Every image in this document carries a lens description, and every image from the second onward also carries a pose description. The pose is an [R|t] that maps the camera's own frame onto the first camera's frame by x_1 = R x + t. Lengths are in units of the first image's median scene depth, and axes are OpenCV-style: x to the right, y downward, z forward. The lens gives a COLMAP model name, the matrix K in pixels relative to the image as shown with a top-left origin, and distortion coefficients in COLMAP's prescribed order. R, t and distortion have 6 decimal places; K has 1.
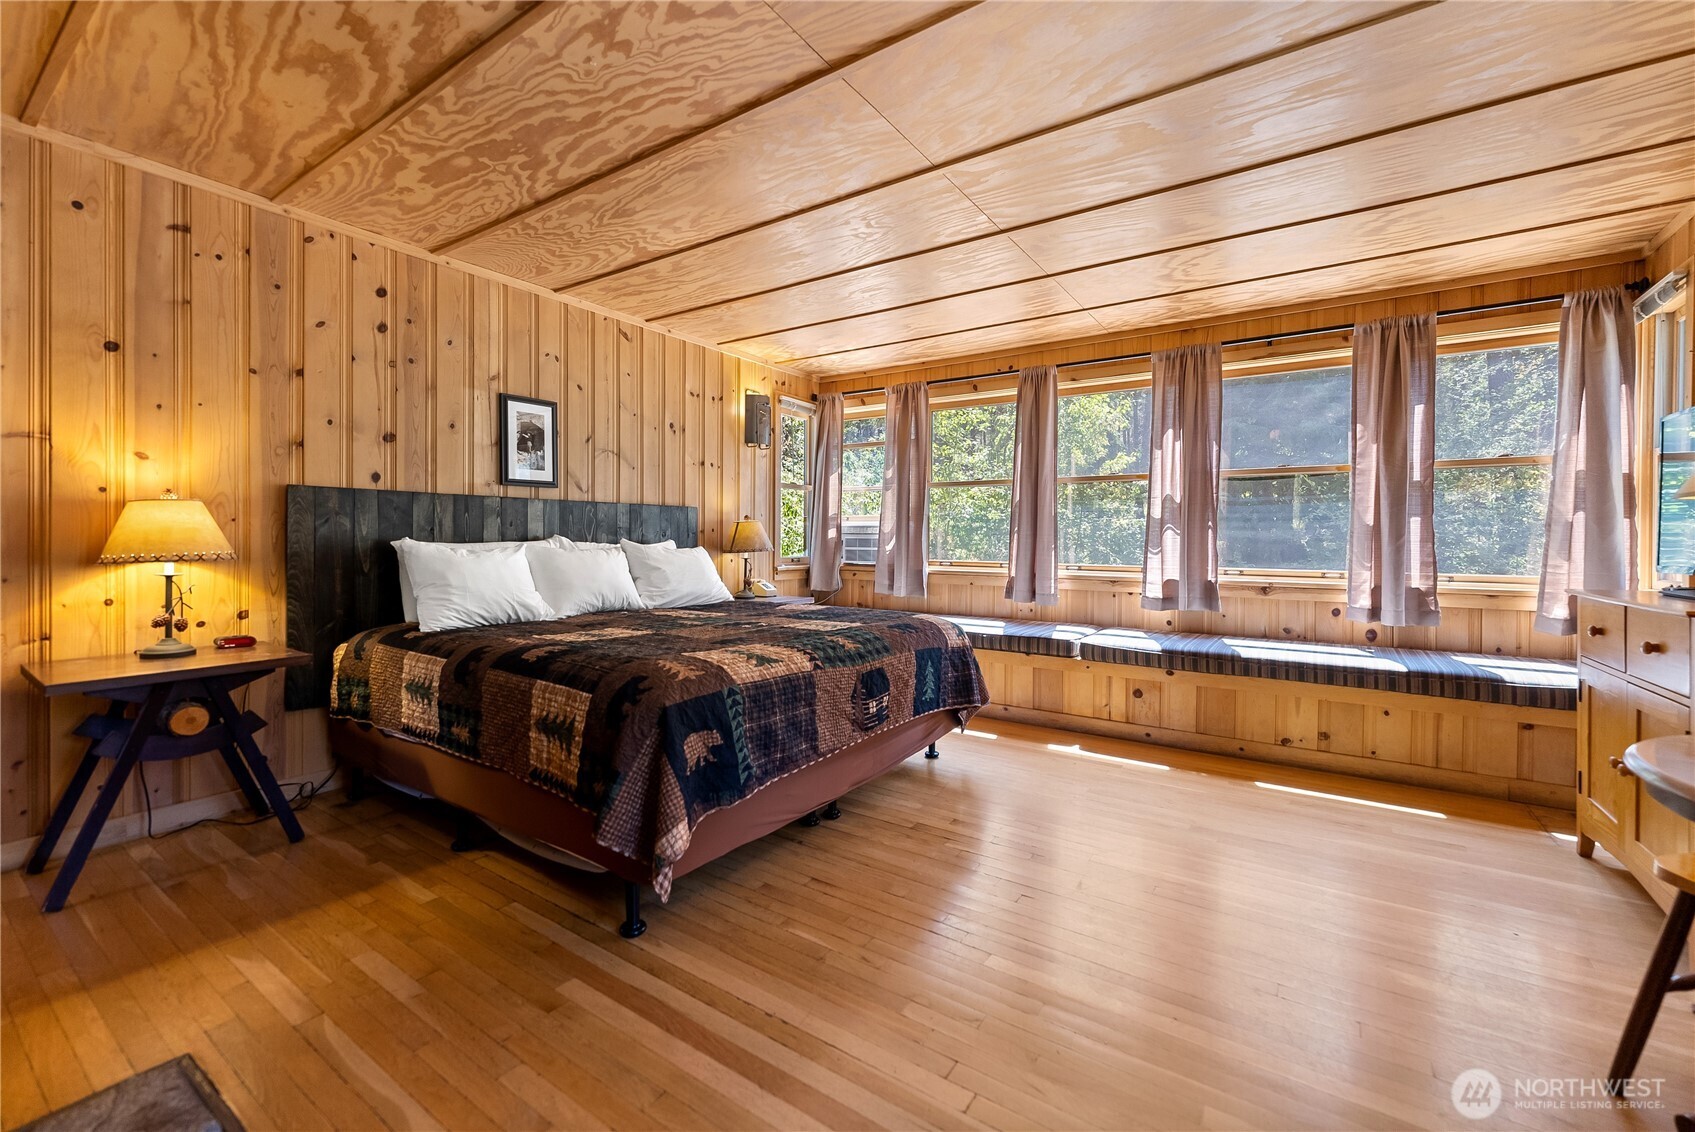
lens RADIAL K [[686.4, 0, 847.6], [0, 686.4, 546.1], [0, 0, 1]] dist [0.001270, -0.000206]
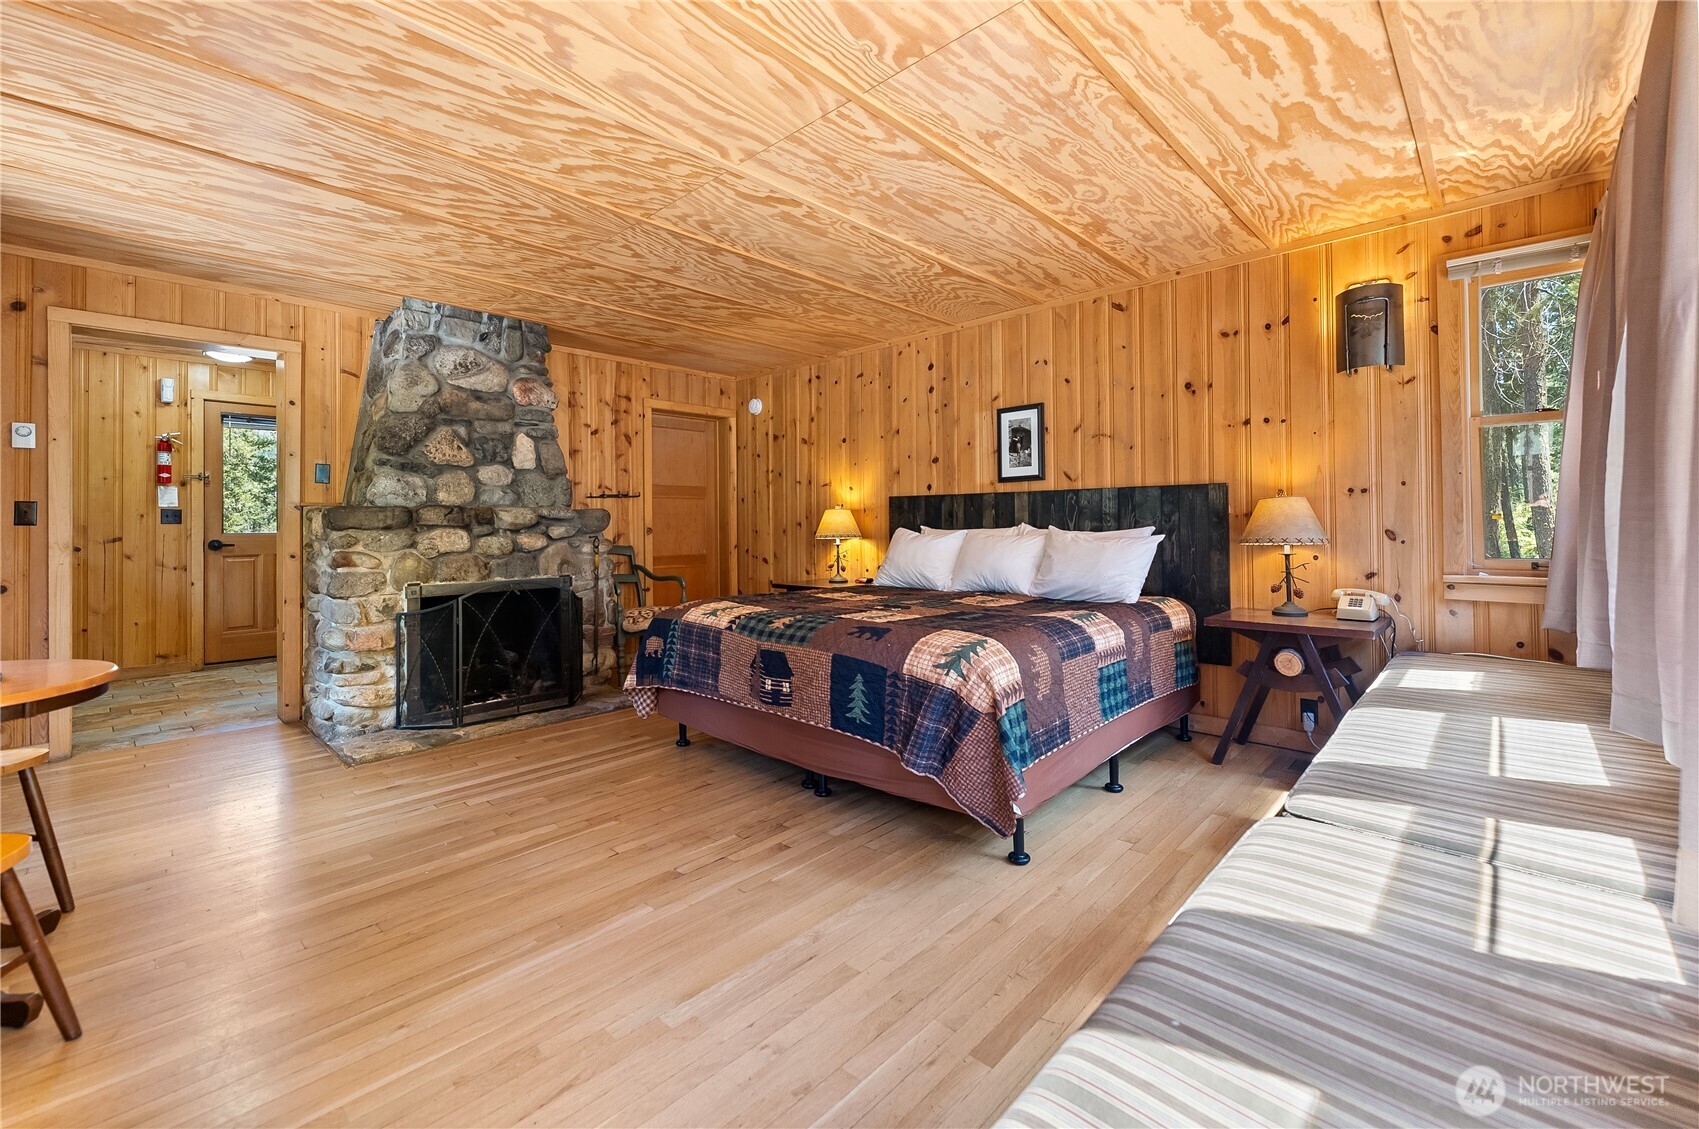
lens RADIAL K [[706.8, 0, 849.3], [0, 706.8, 518.7], [0, 0, 1]] dist [0.001405, -0.000524]
pose [[-0.150543, -0.011727, -0.988534, 0.816583], [-0.004395, 0.999928, -0.011193, -0.009337], [0.988594, 0.002659, -0.150584, 0.947438]]
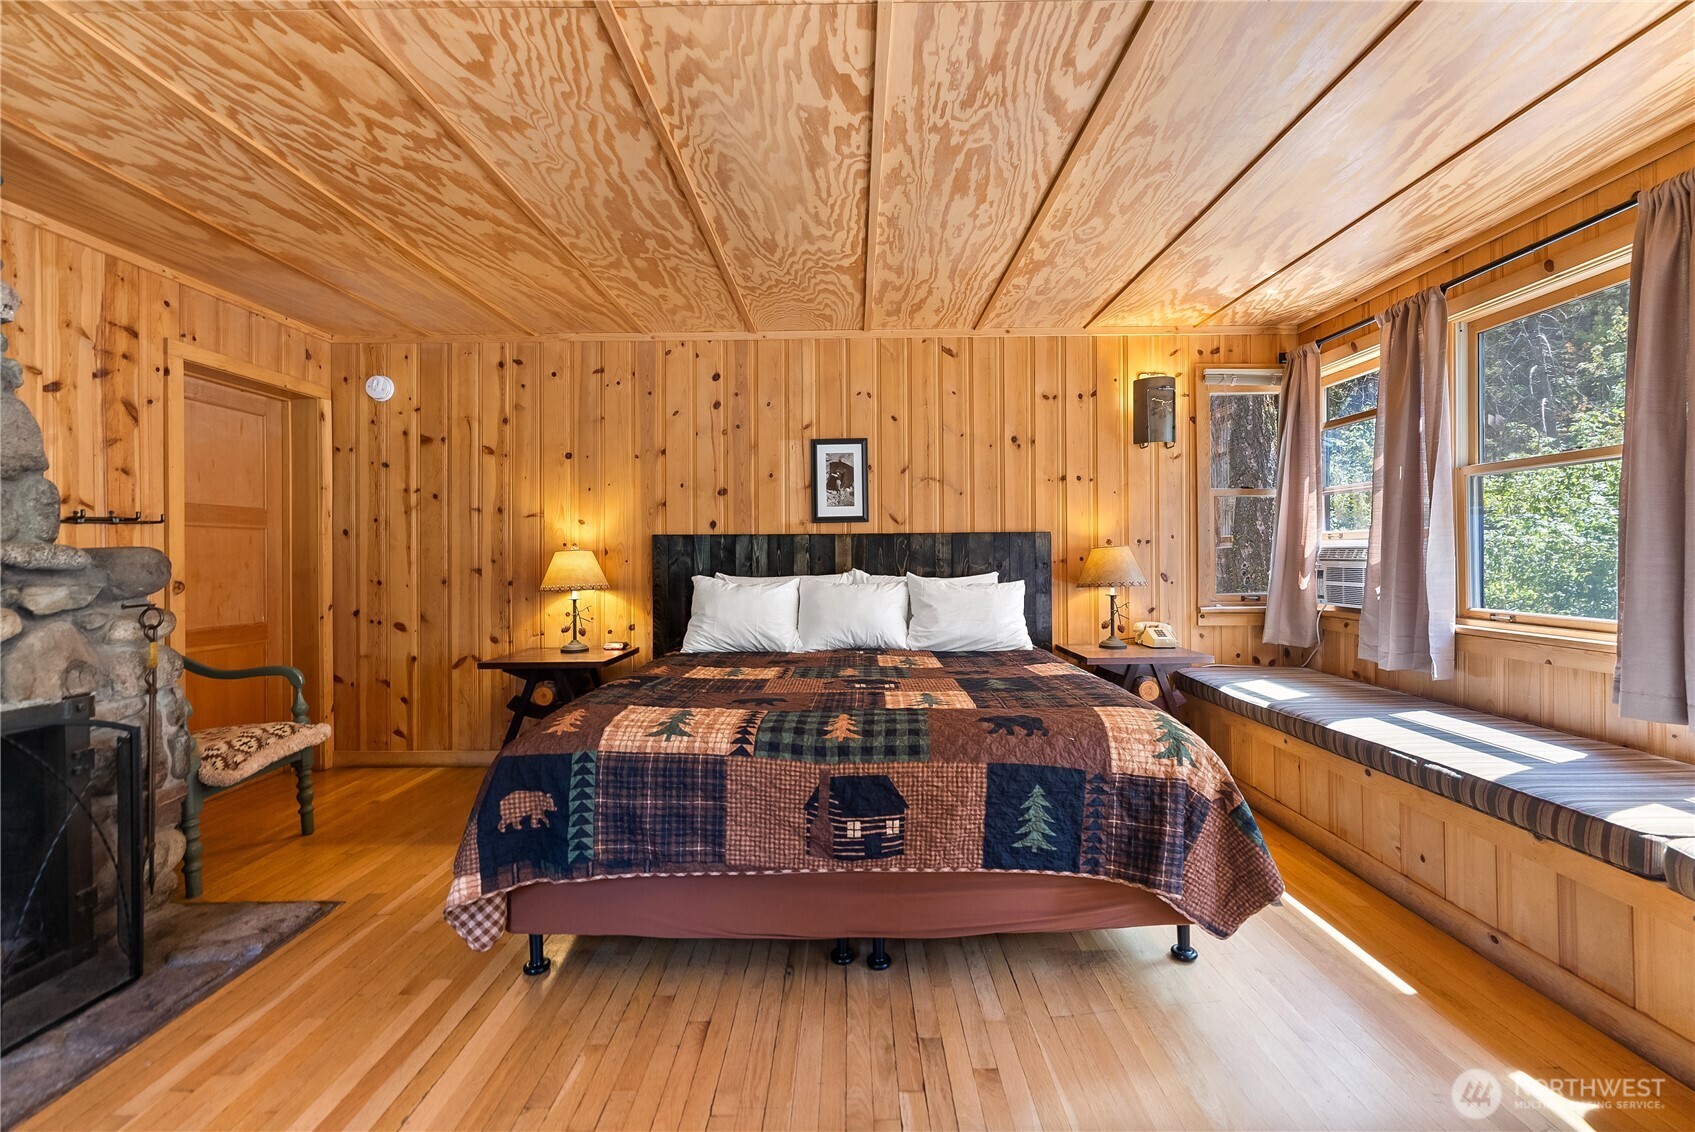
lens RADIAL K [[693.7, 0, 855.3], [0, 693.7, 555.8], [0, 0, 1]] dist [0.001608, 0.000072]
pose [[0.565468, -0.010402, -0.824705, 0.454124], [0.001955, 0.999935, -0.011271, -0.025178], [0.824768, 0.004761, 0.565451, 0.442507]]
